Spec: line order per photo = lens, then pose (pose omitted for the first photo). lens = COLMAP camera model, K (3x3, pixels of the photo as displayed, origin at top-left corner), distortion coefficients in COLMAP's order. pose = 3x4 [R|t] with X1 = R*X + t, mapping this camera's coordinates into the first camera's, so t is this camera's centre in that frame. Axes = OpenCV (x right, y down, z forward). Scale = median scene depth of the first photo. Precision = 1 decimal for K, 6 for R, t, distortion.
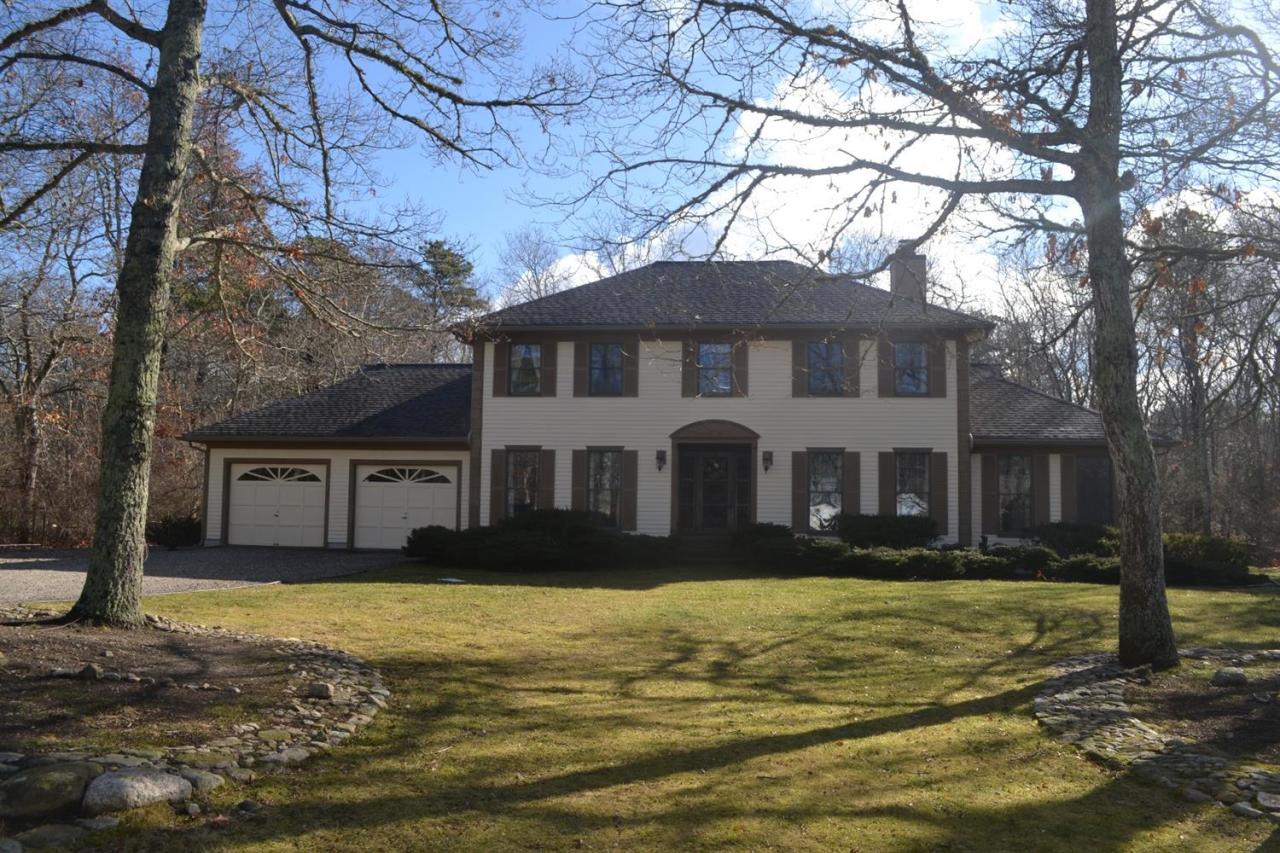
lens RADIAL K [[1022.3, 0, 640.0], [0, 1022.3, 426.5], [0, 0, 1]] dist [-0.075695, 0.002587]
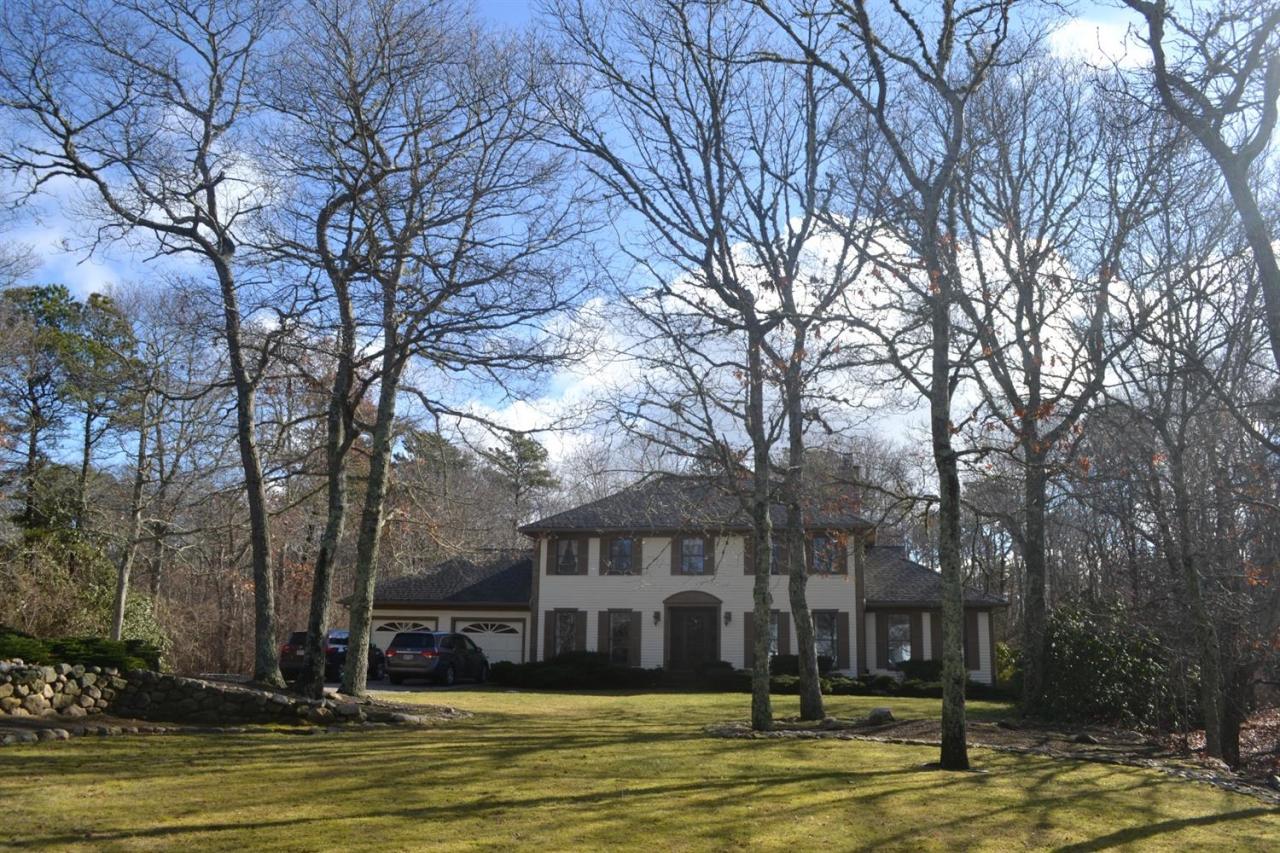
lens RADIAL K [[1022.3, 0, 640.0], [0, 1022.3, 426.5], [0, 0, 1]] dist [-0.075695, 0.002587]
pose [[0.996064, -0.017560, -0.086875, 0.127629], [0.005067, 0.989856, -0.141983, -0.031961], [0.088487, 0.140984, 0.986049, -0.496353]]
